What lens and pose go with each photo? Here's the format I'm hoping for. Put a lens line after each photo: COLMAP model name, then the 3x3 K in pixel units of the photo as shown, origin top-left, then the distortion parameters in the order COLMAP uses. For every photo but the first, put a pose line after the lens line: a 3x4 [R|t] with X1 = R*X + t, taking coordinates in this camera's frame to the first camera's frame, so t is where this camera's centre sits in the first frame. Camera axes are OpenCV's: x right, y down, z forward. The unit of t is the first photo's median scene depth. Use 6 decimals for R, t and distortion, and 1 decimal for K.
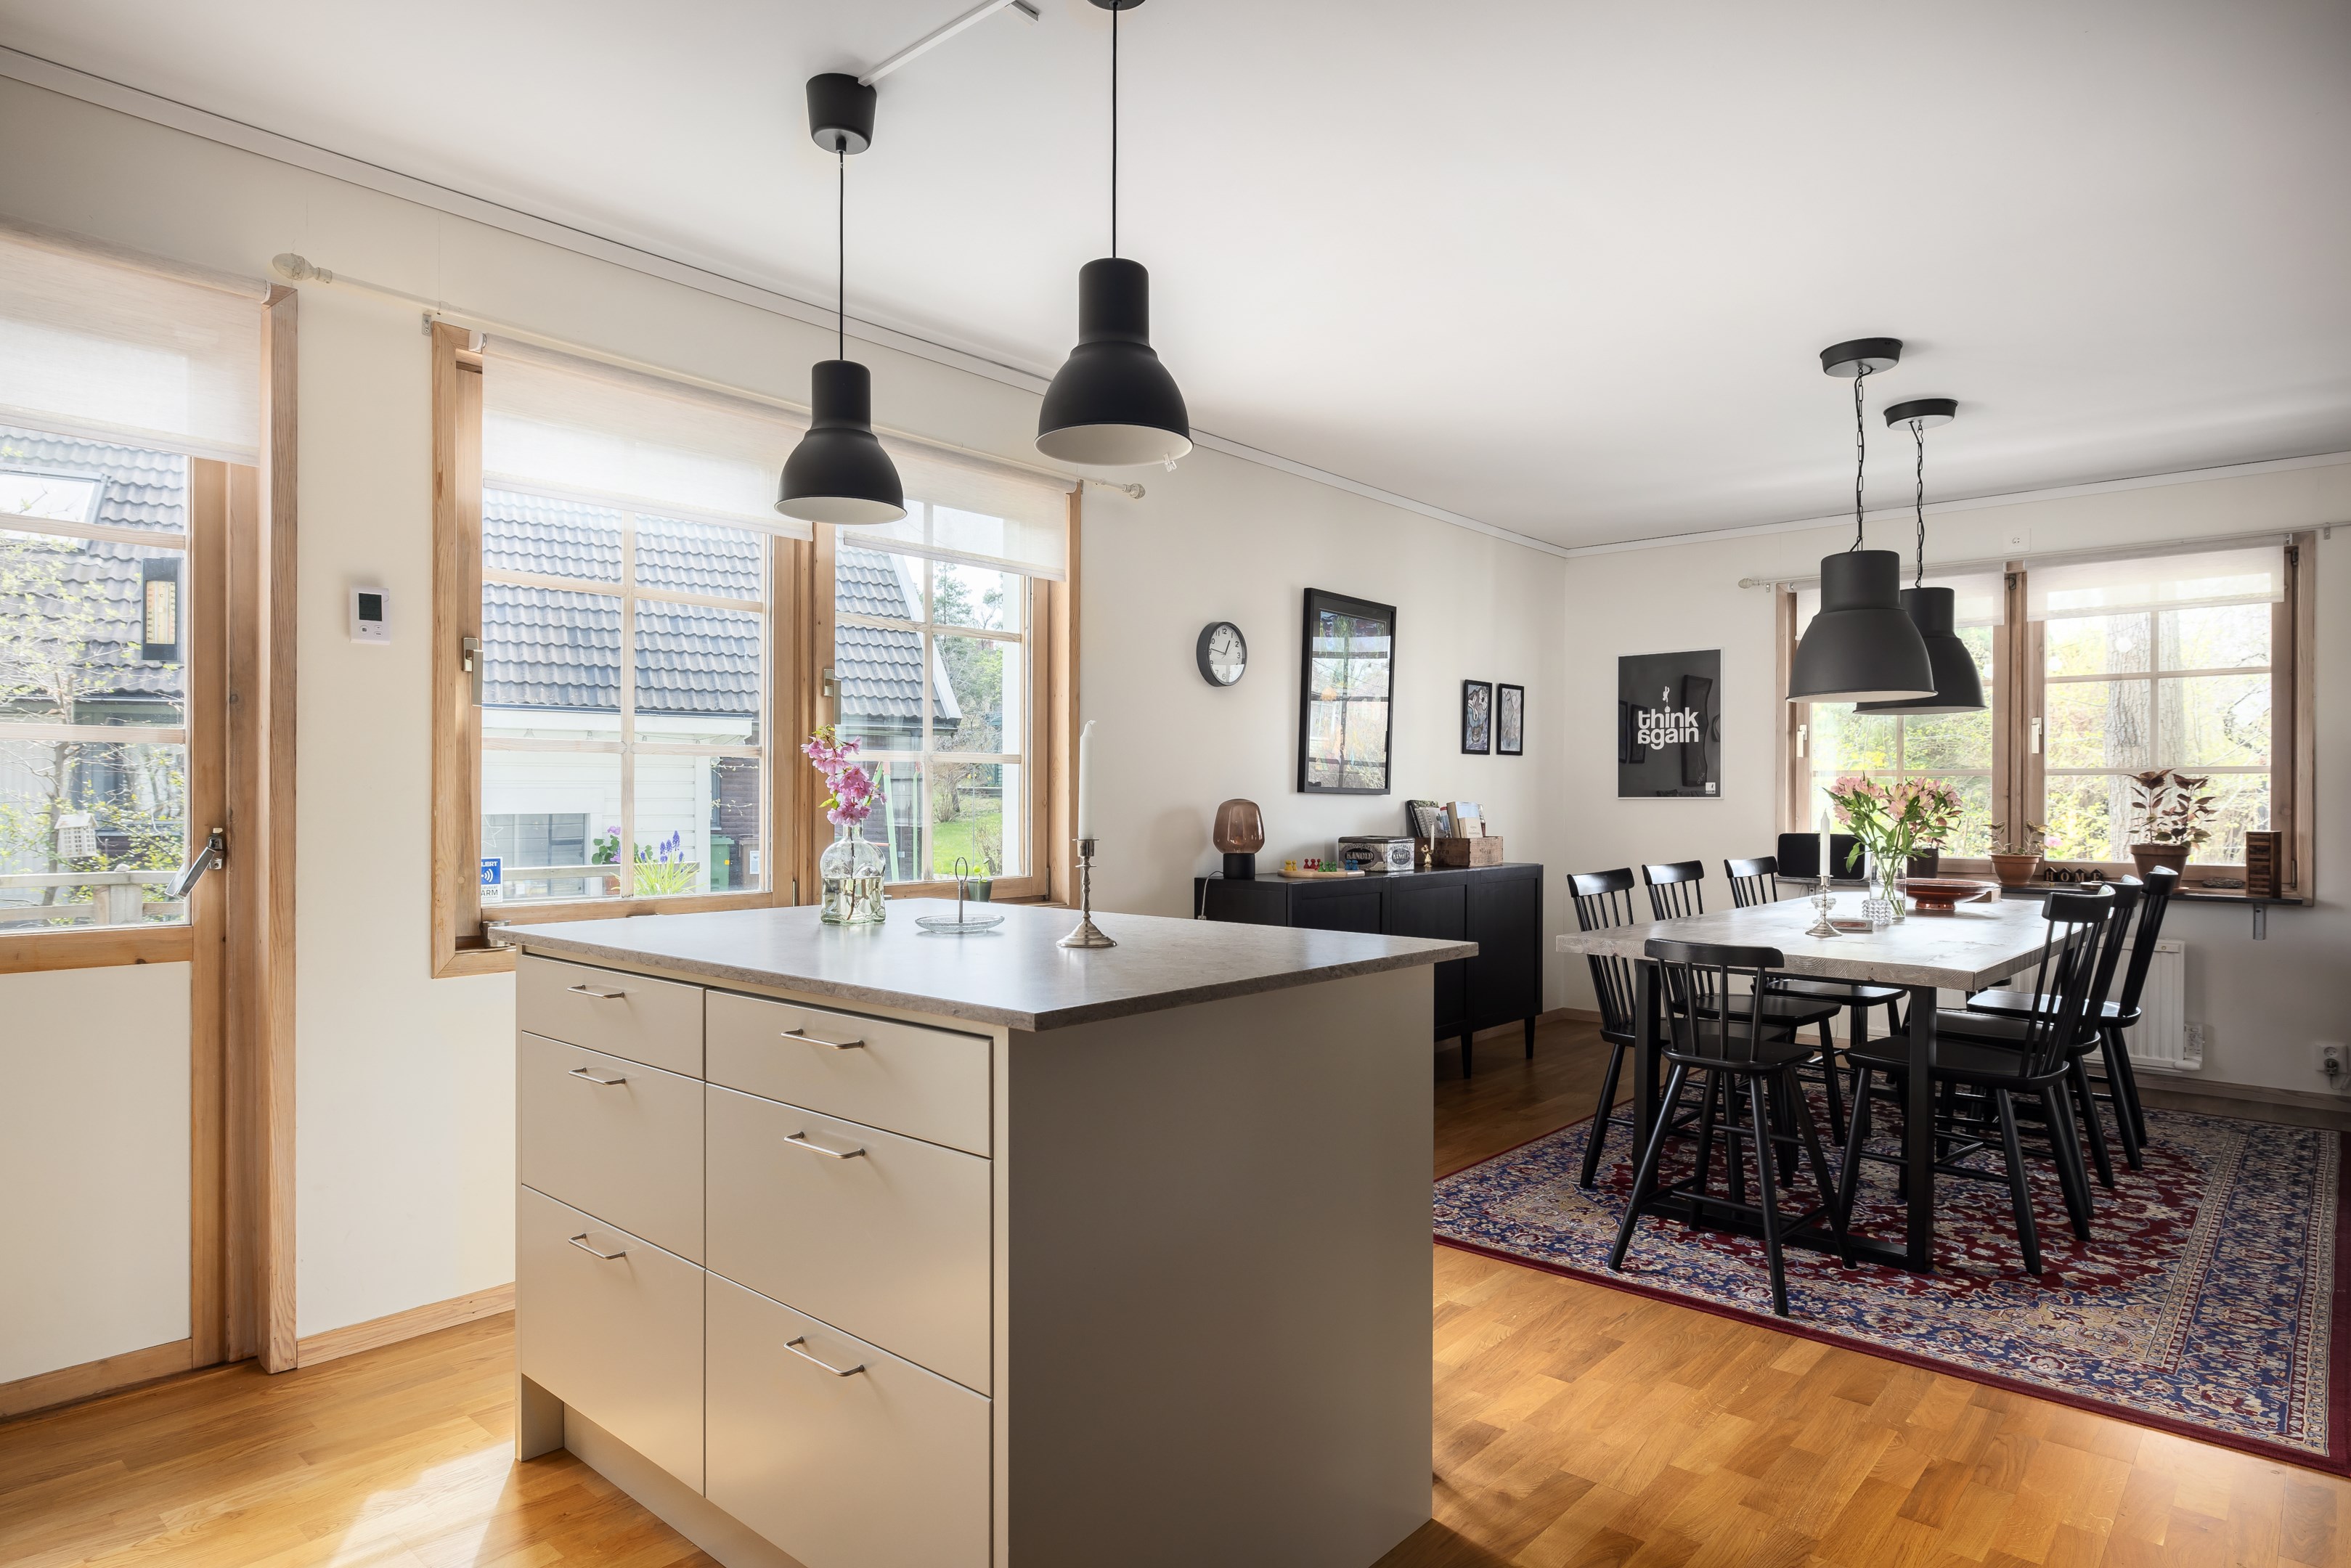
lens RADIAL K [[1340.5, 0, 1176.1], [0, 1340.5, 797.1], [0, 0, 1]] dist [-0.000214, 0.000417]
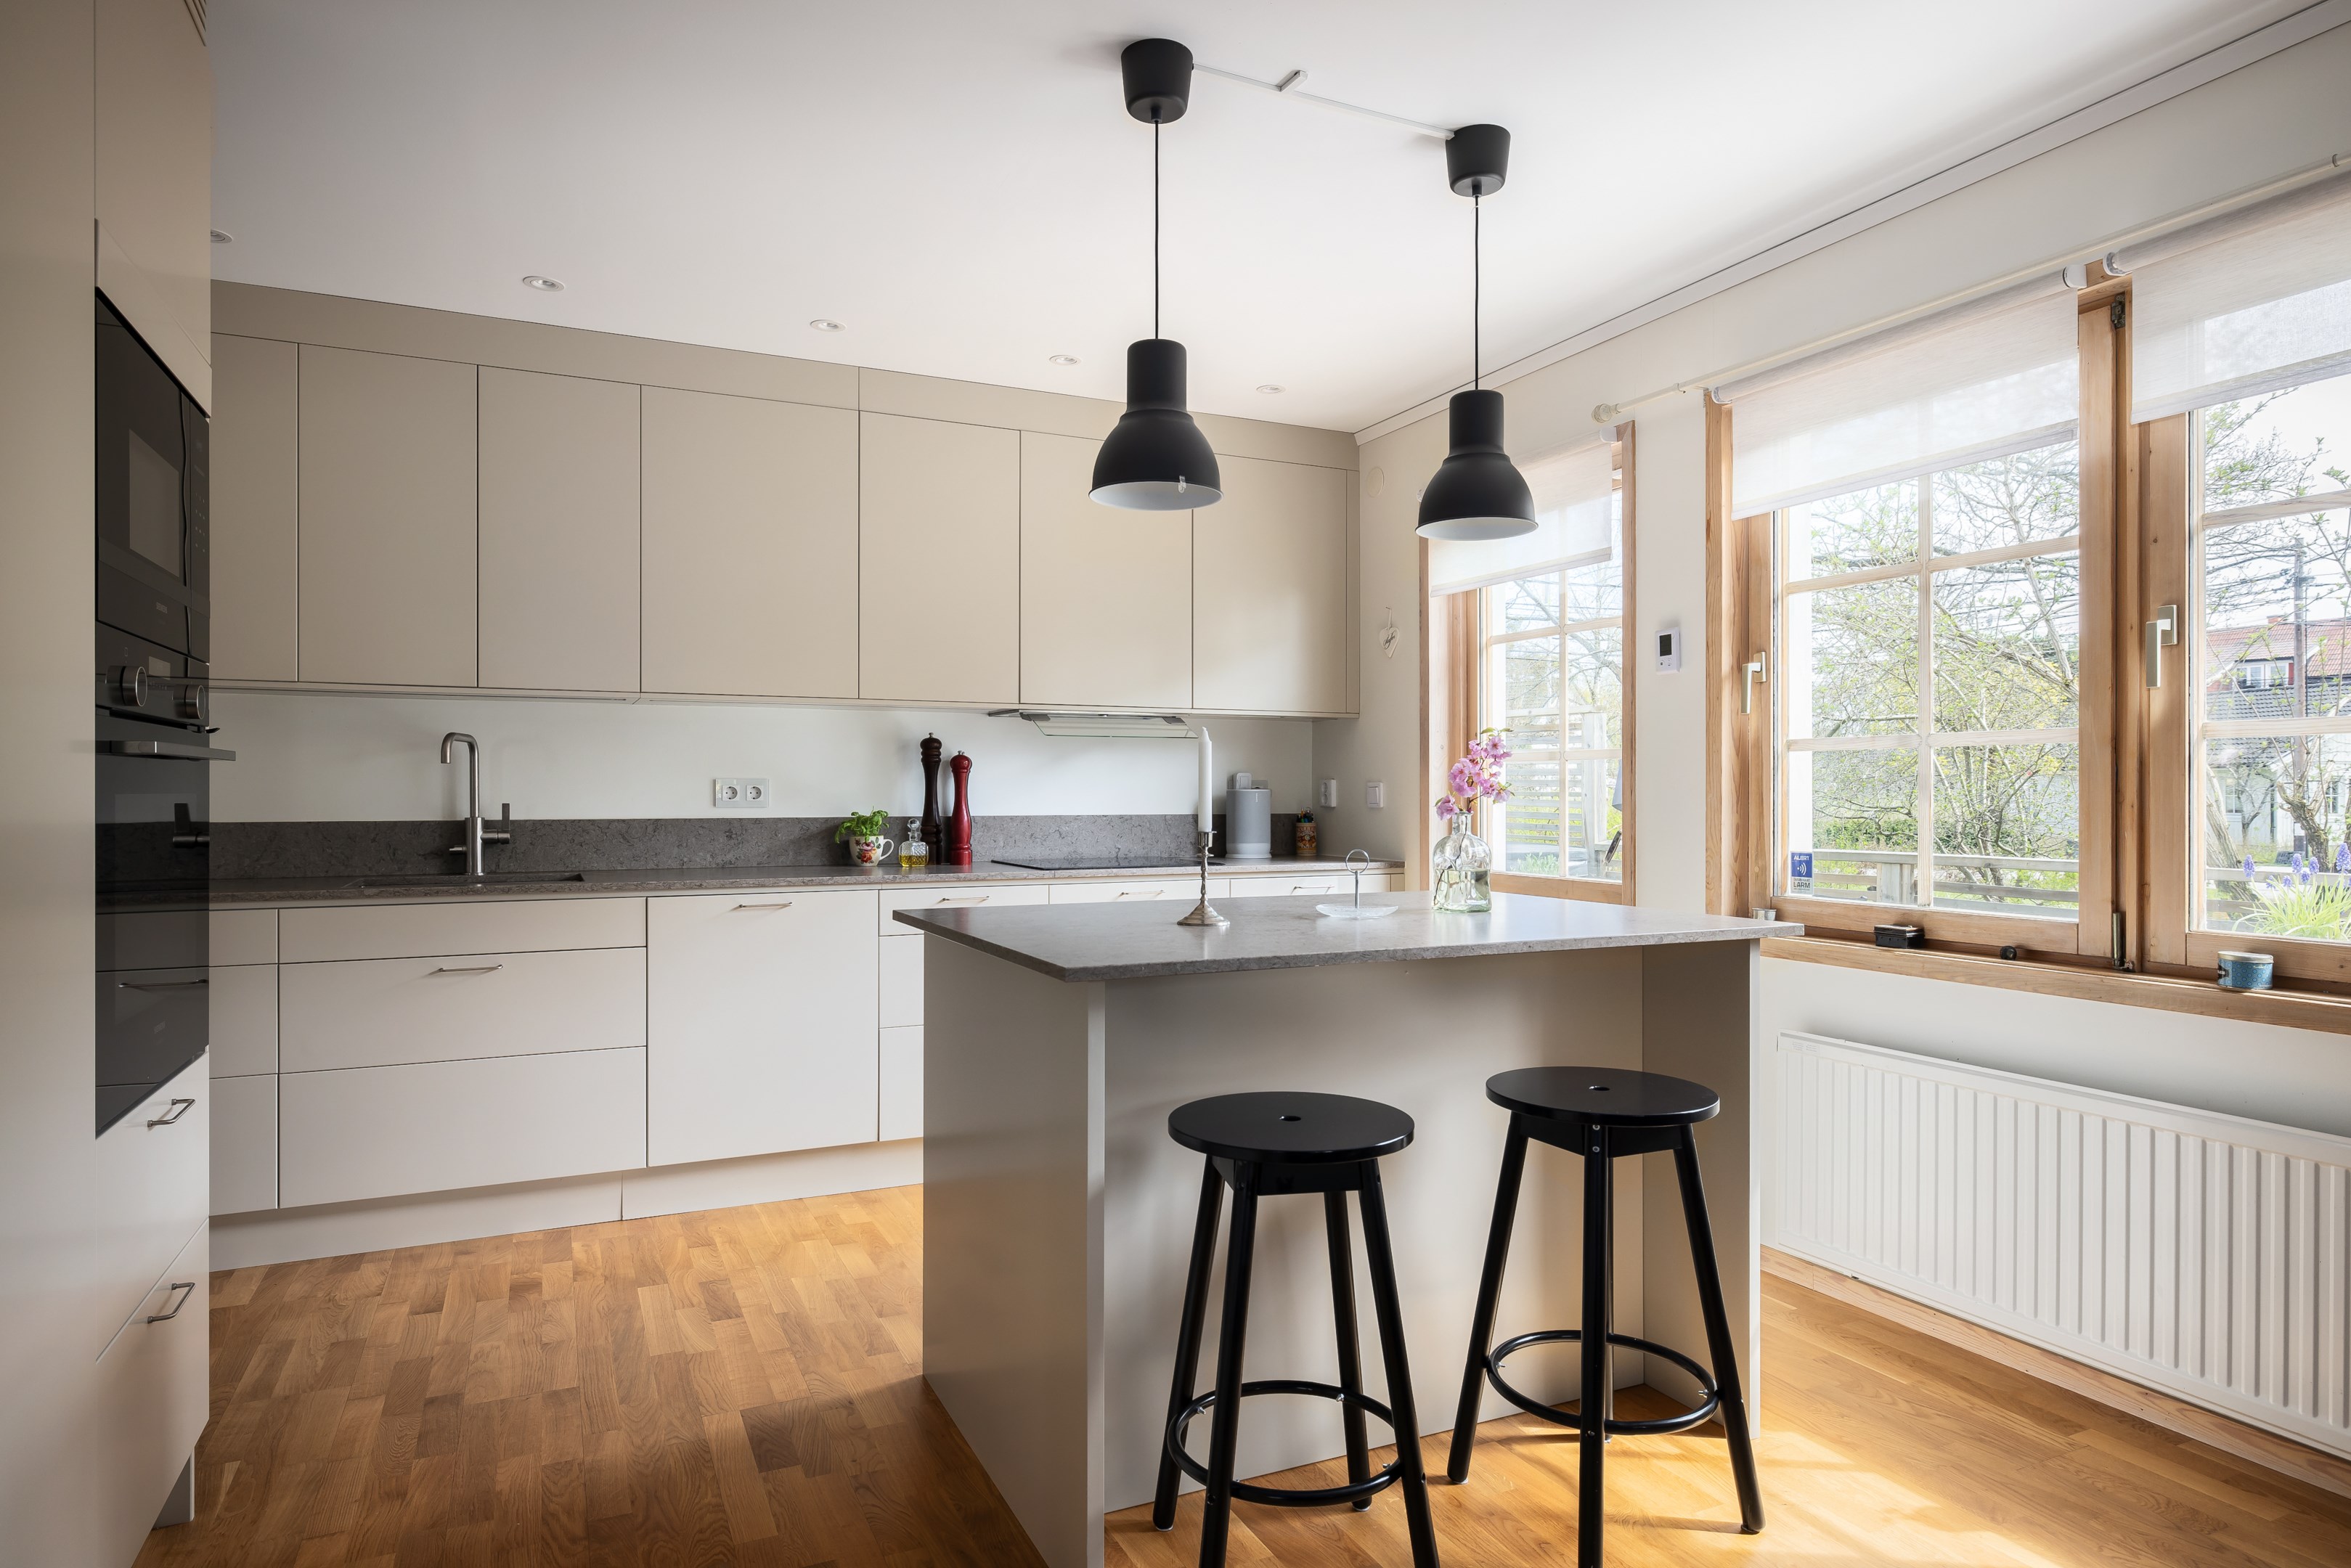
lens RADIAL K [[1340.5, 0, 1176.1], [0, 1340.5, 797.1], [0, 0, 1]] dist [-0.000214, 0.000417]
pose [[-0.403177, 0.002293, -0.915119, 0.609113], [0.001168, 0.999997, 0.001992, -0.000872], [0.915121, -0.000265, -0.403179, 0.889196]]
